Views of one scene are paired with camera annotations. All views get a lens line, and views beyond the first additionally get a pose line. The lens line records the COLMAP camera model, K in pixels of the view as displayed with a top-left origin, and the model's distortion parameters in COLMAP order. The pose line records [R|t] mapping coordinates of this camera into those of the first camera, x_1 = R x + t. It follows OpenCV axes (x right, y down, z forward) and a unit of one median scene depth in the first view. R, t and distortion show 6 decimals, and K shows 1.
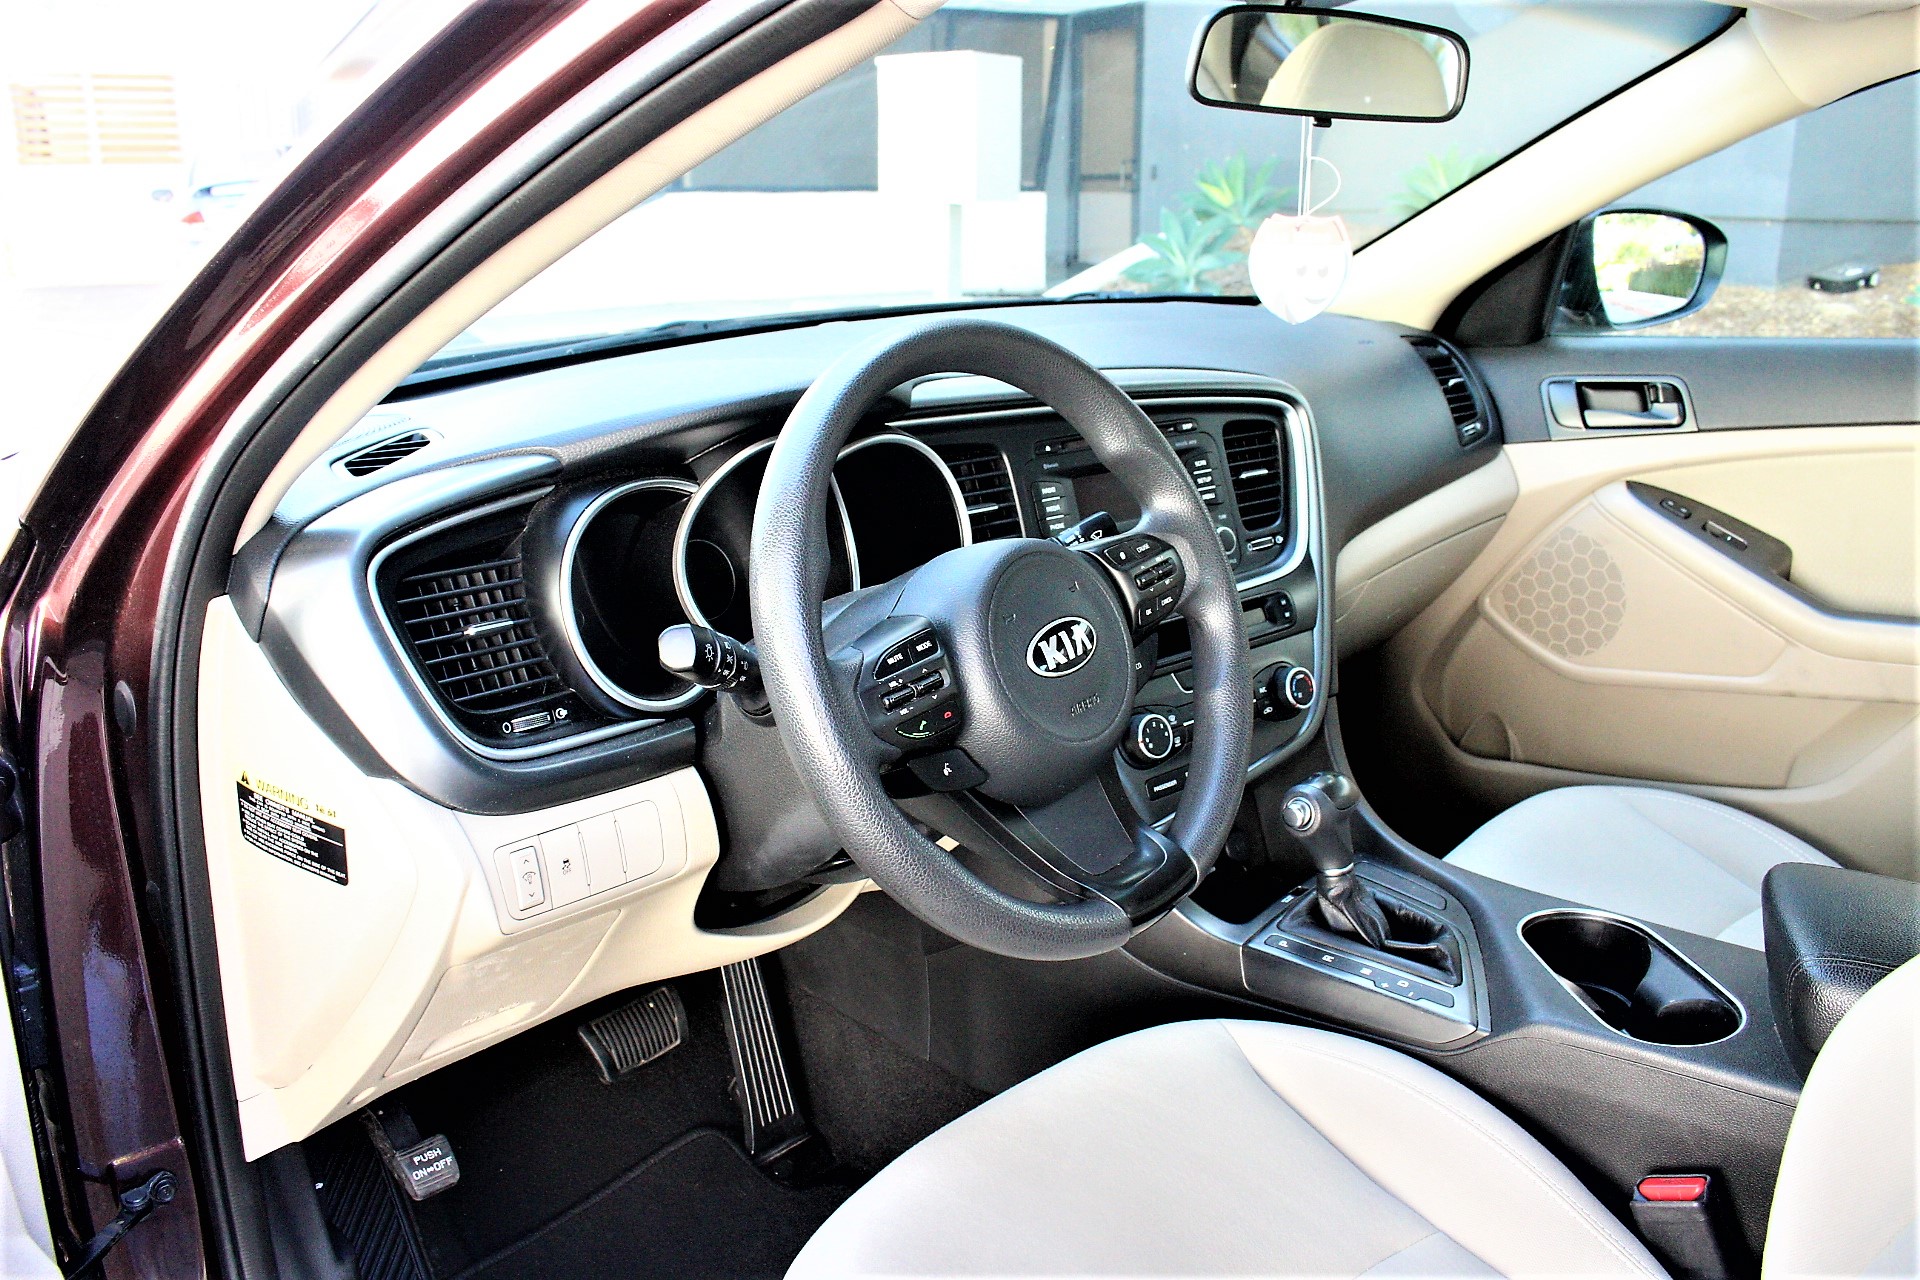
lens RADIAL K [[1611.6, 0, 942.7], [0, 1611.6, 645.4], [0, 0, 1]] dist [-0.155165, 0.143686]
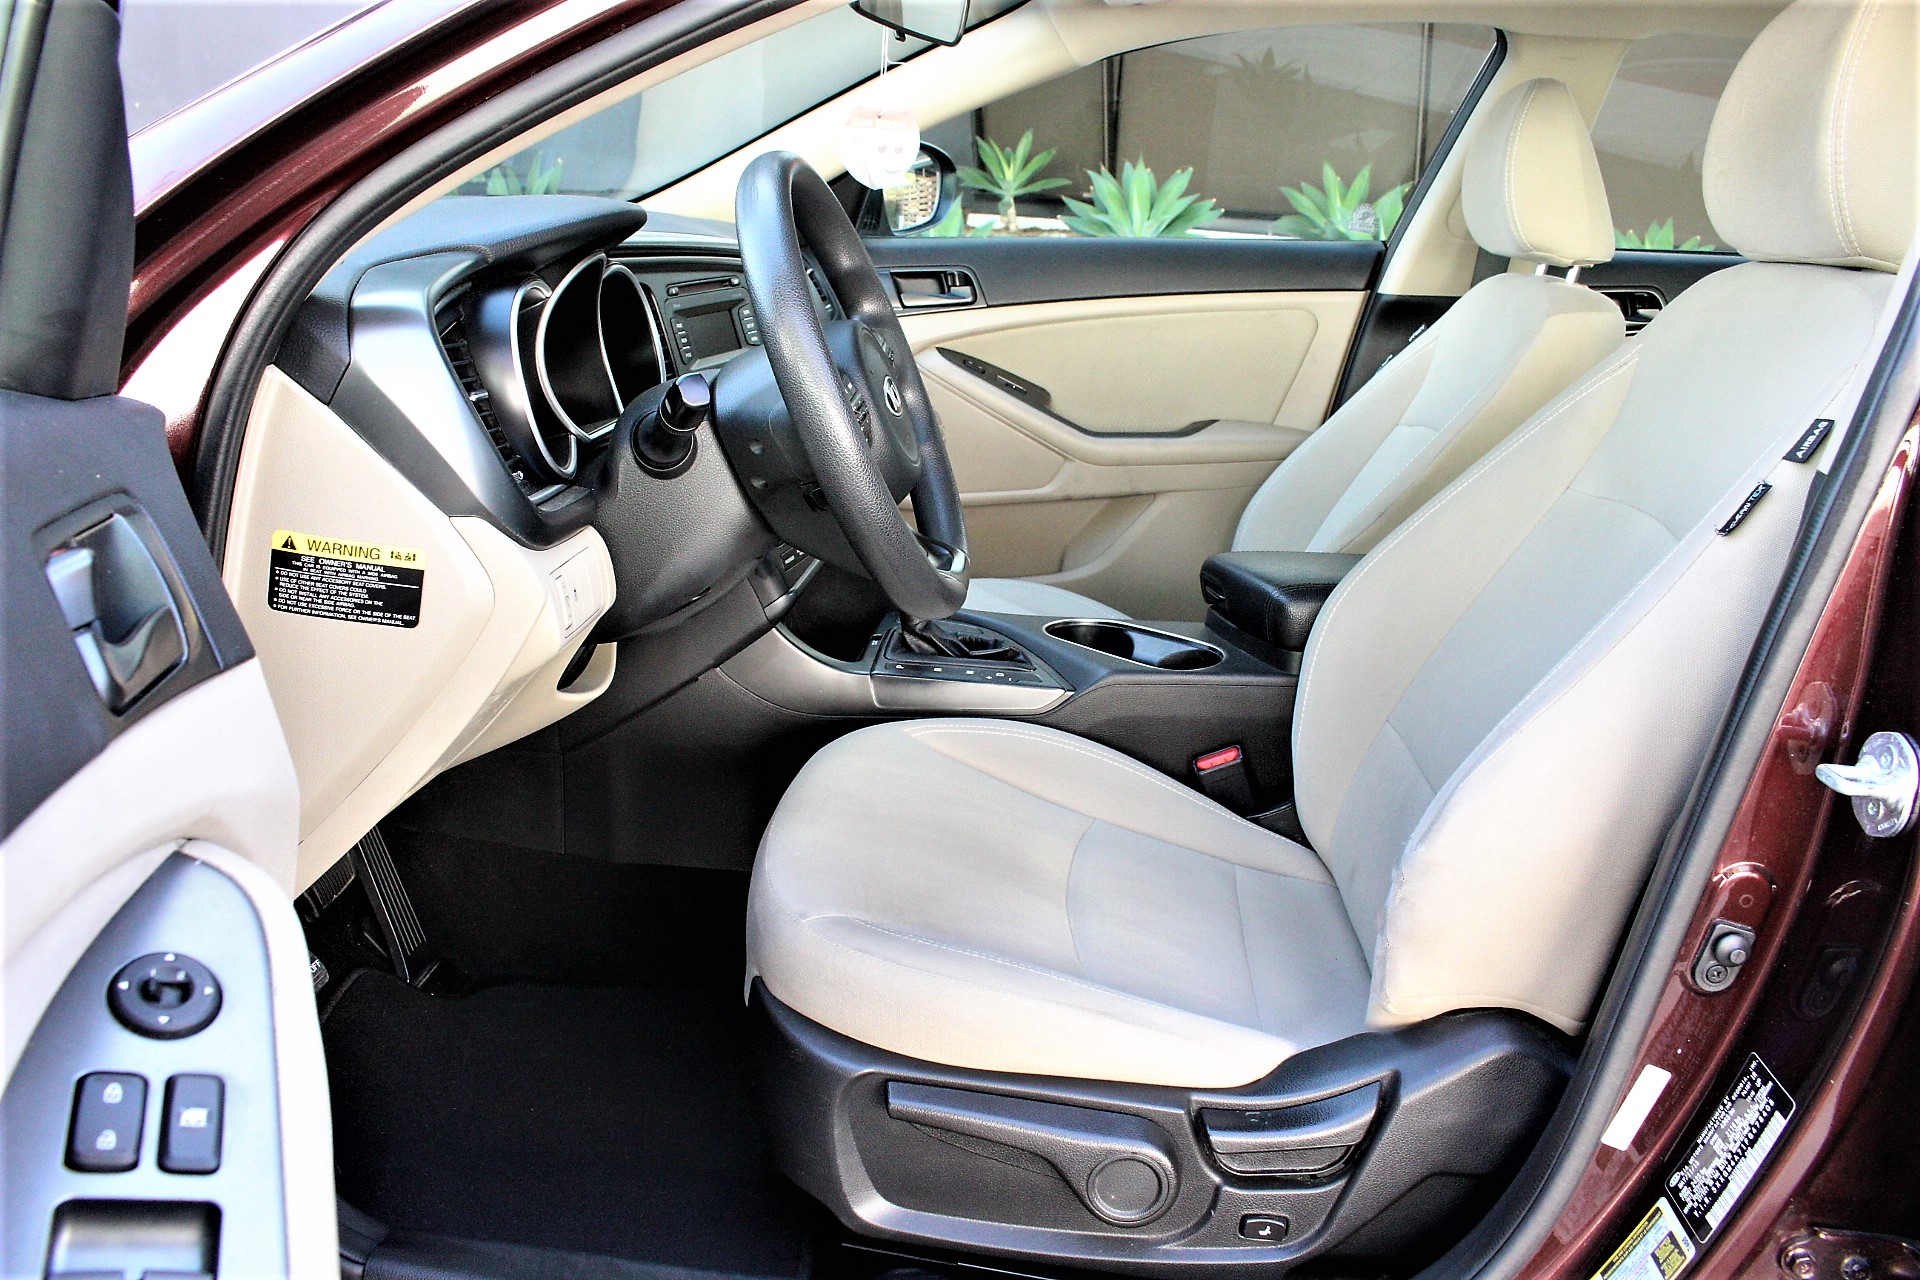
lens RADIAL K [[1611.6, 0, 942.7], [0, 1611.6, 645.4], [0, 0, 1]] dist [-0.155165, 0.143686]
pose [[0.792242, -0.117837, 0.598722, -0.472896], [0.113310, 0.992521, 0.045408, 0.098792], [-0.599595, 0.031867, 0.799669, -0.061922]]
